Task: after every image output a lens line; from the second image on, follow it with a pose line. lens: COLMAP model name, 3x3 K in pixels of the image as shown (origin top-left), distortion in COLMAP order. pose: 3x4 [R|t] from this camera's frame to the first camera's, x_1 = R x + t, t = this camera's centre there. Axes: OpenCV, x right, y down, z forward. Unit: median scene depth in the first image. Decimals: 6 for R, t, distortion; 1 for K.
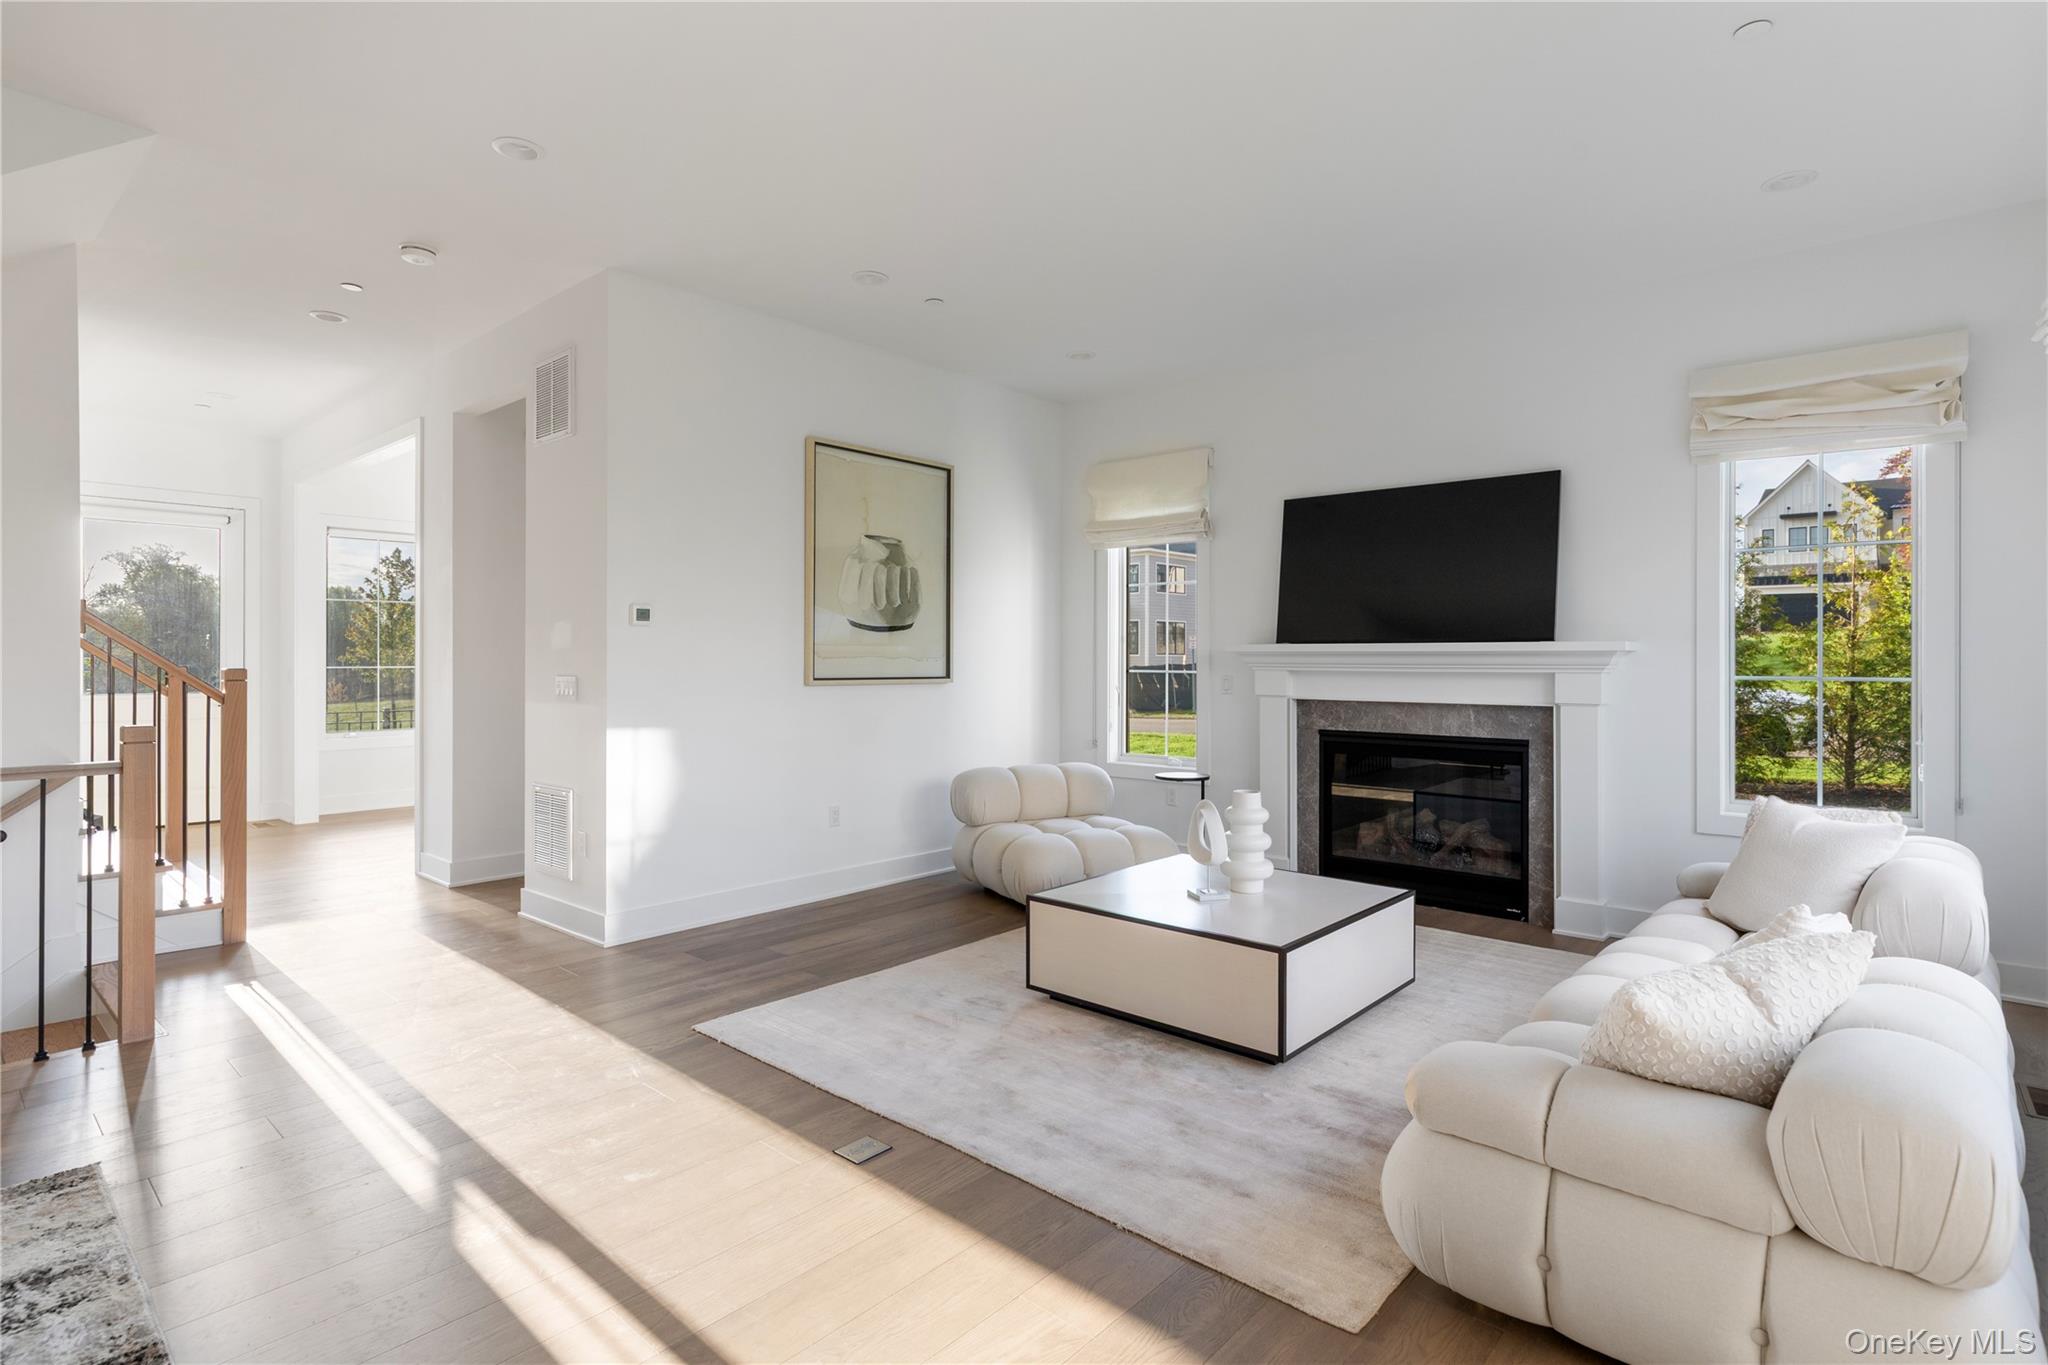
lens RADIAL K [[1014.0, 0, 1034.6], [0, 1014.0, 666.2], [0, 0, 1]] dist [-0.002287, 0.000155]
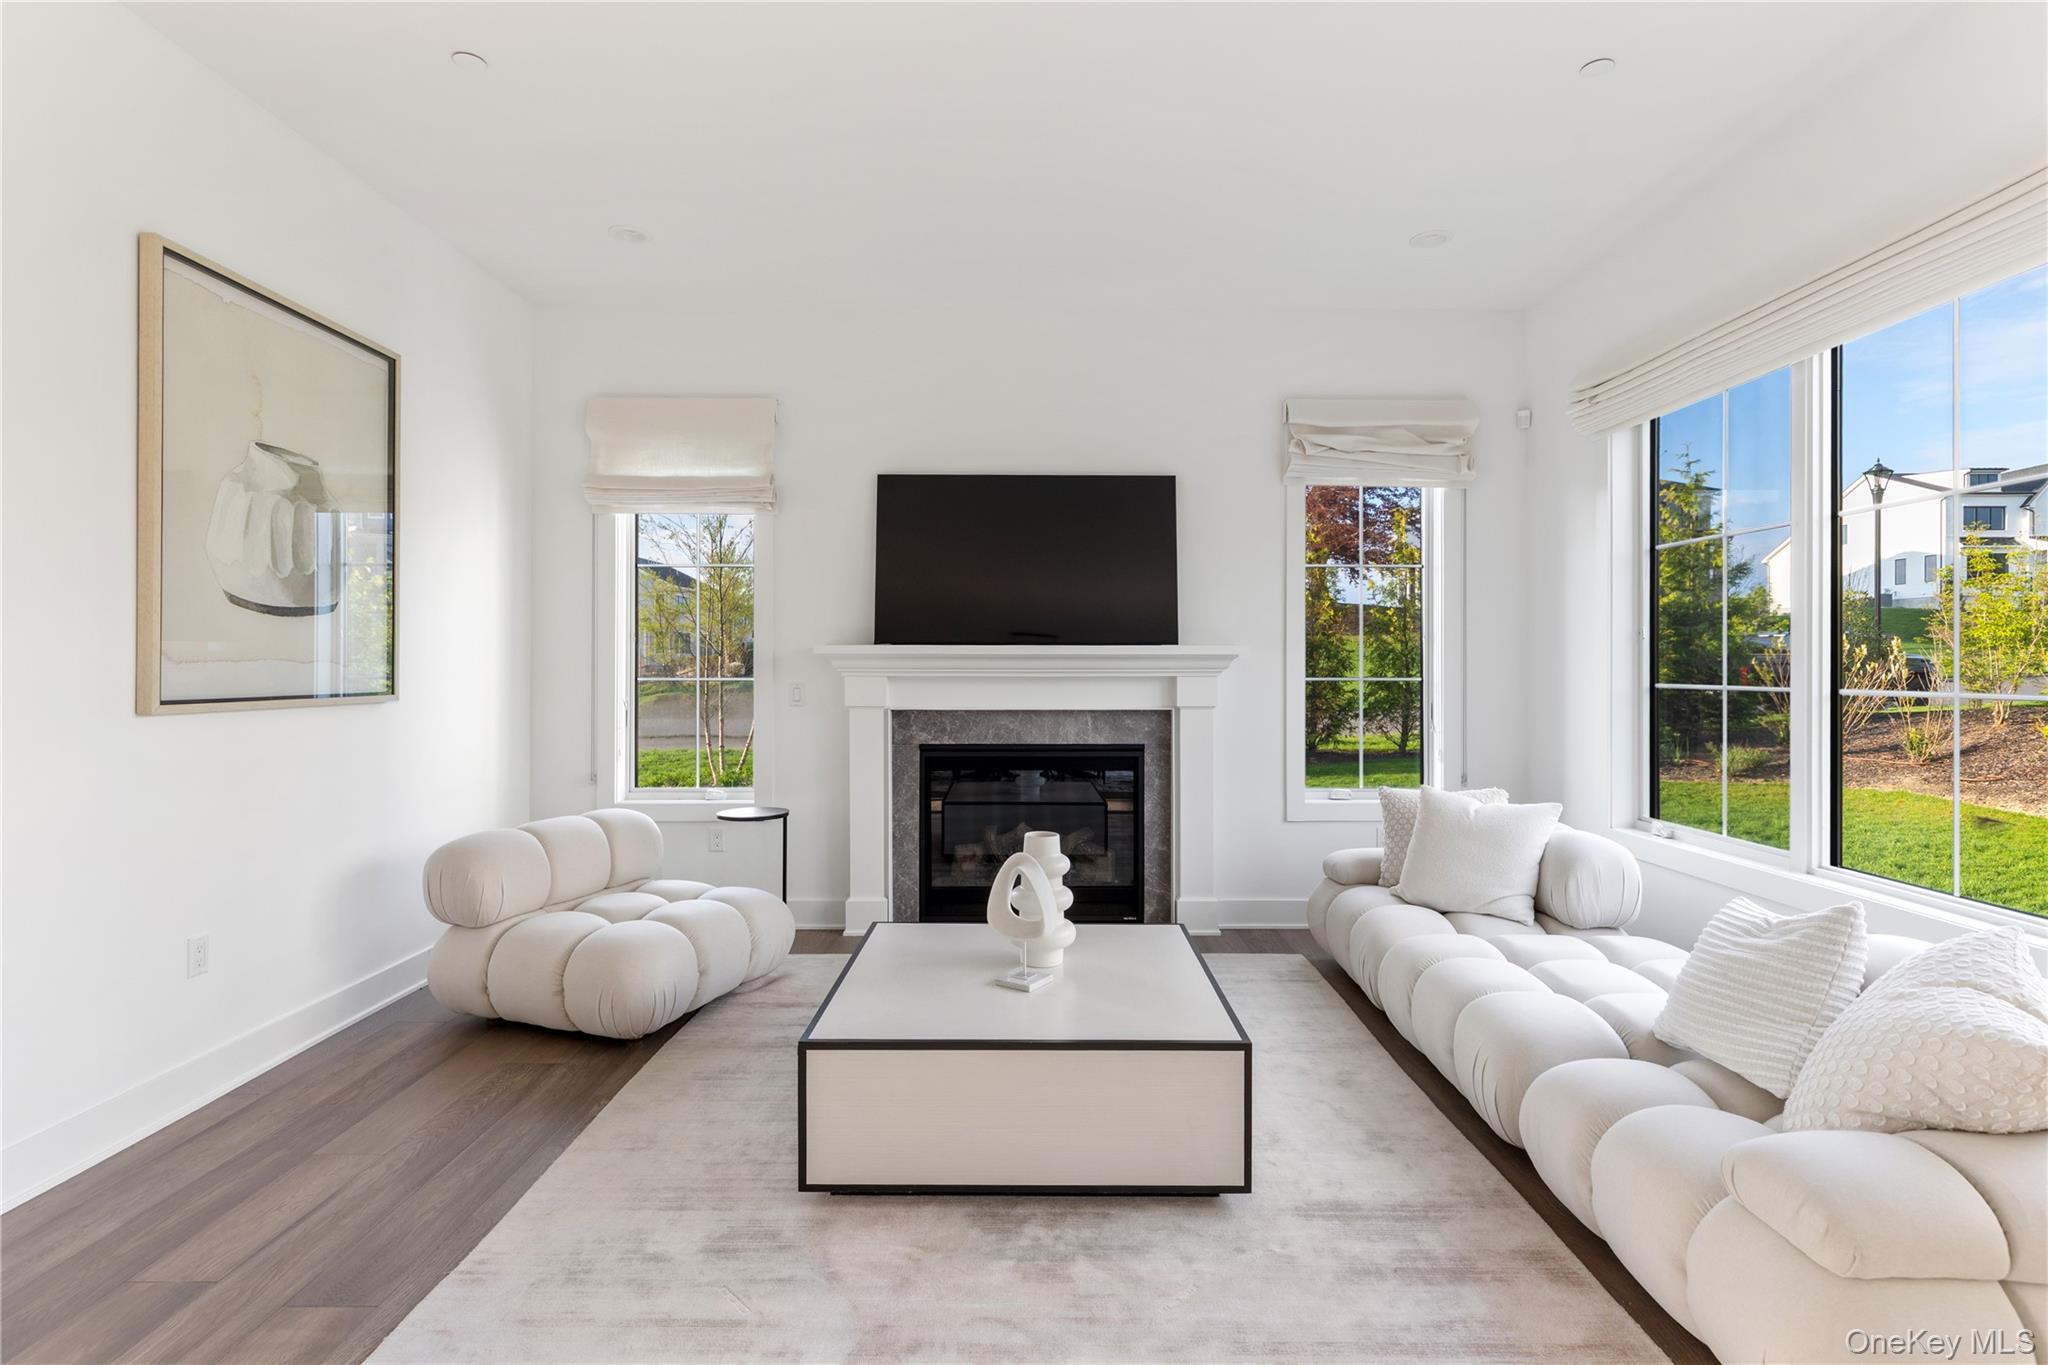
lens RADIAL K [[984.0, 0, 1026.7], [0, 984.0, 666.5], [0, 0, 1]] dist [0.000254, 0.000614]
pose [[0.749891, -0.003628, 0.661551, -0.211136], [0.004948, 0.999988, -0.000125, -0.003465], [-0.661543, 0.003367, 0.749900, 0.315432]]
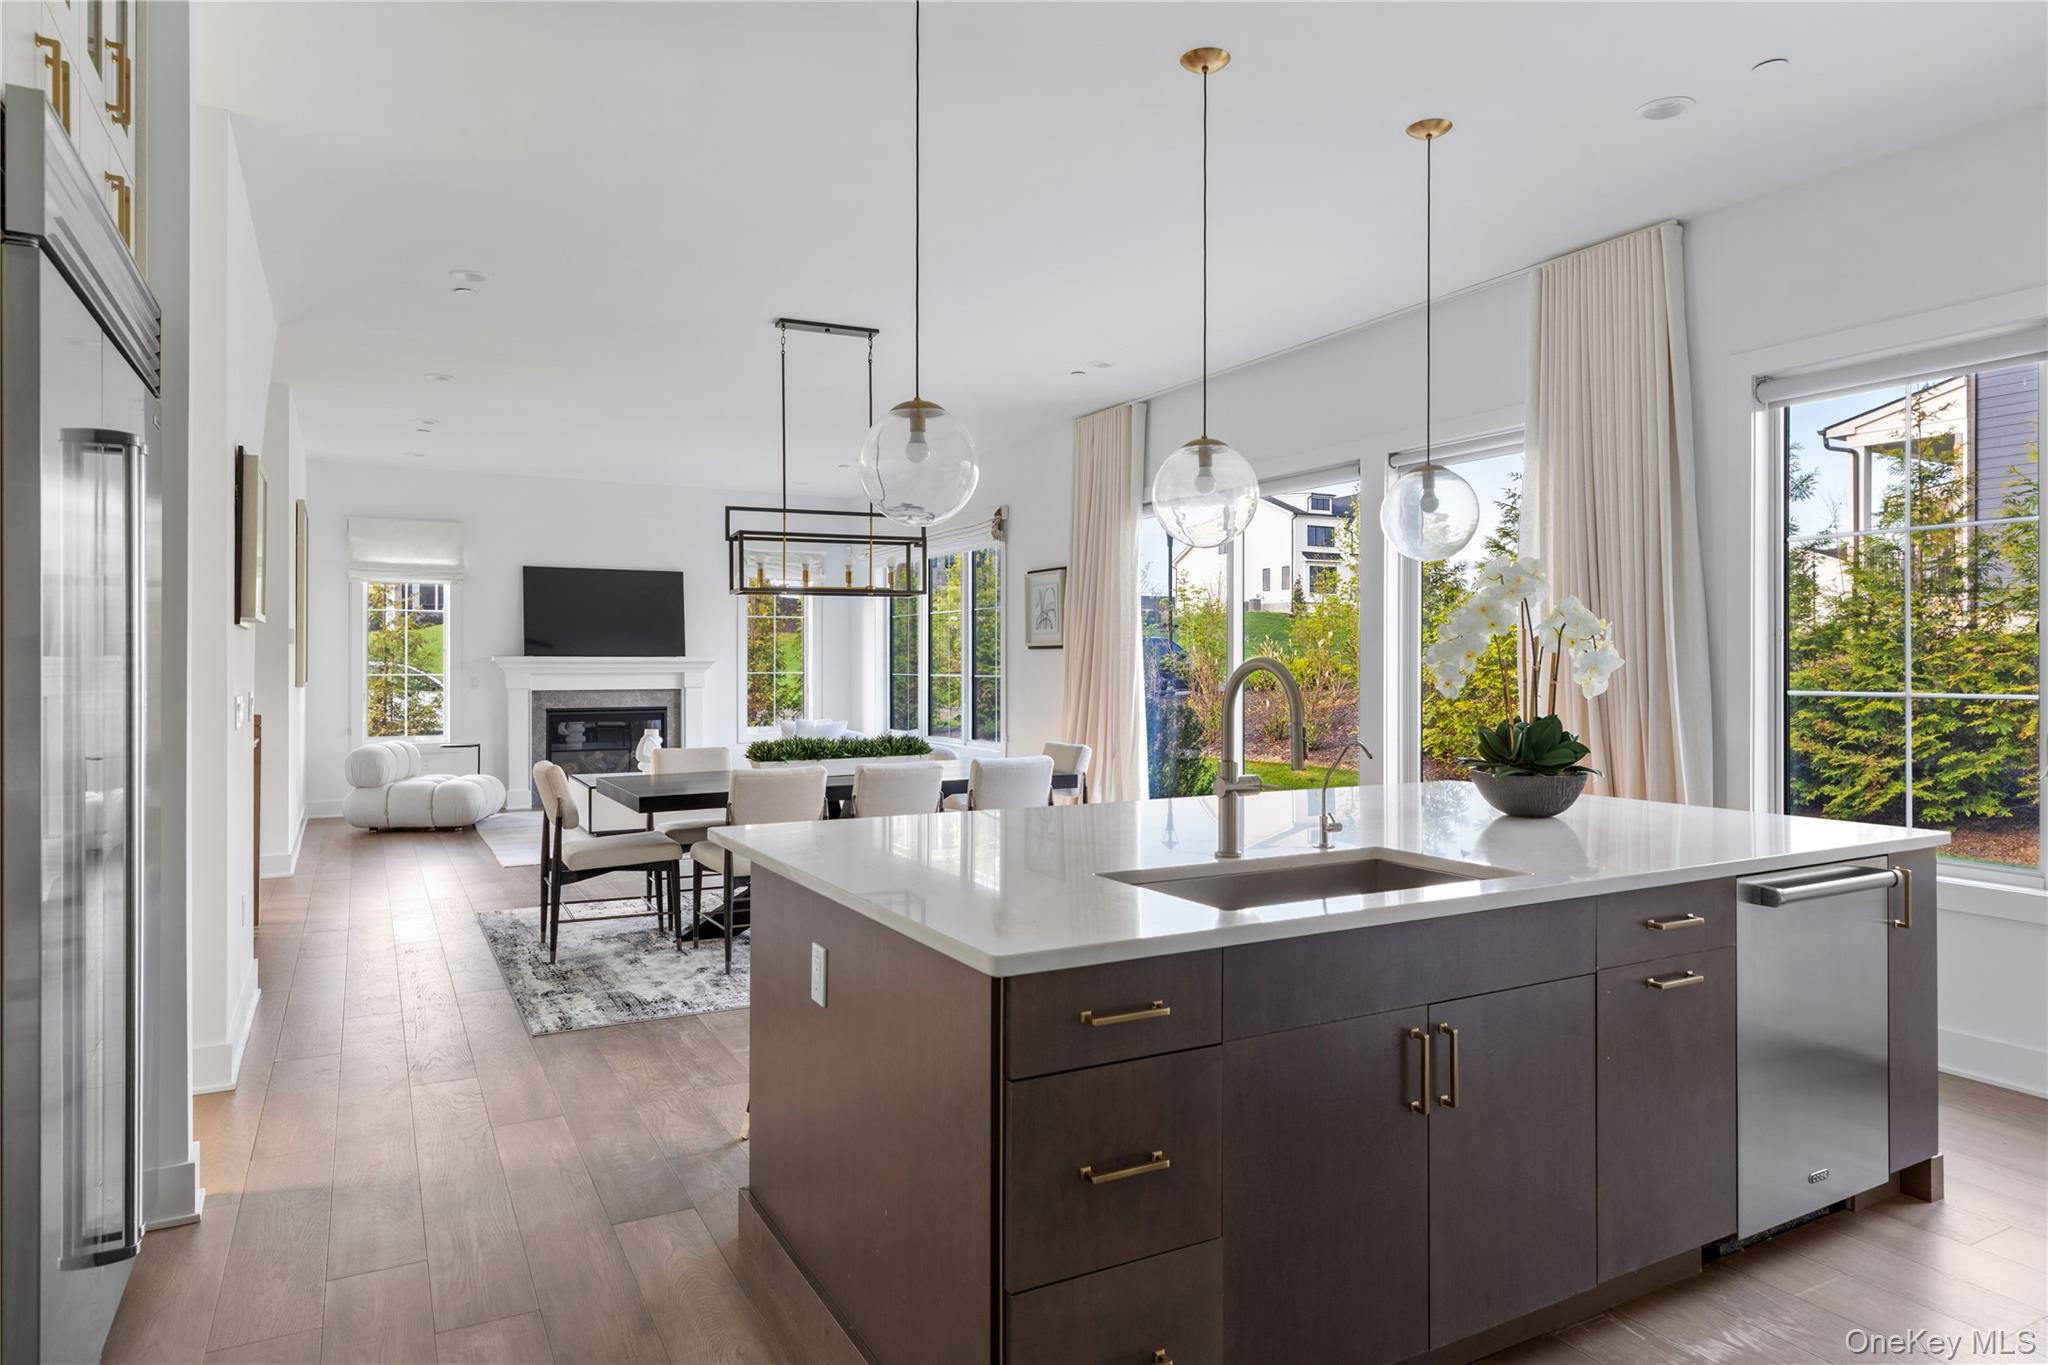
lens RADIAL K [[1237.3, 0, 1025.8], [0, 1237.3, 665.8], [0, 0, 1]] dist [0.006177, -0.000418]
pose [[0.344090, -0.005766, 0.938919, -1.364638], [0.006000, 0.999974, 0.003942, -0.009916], [-0.938918, 0.004277, 0.344115, -0.429239]]
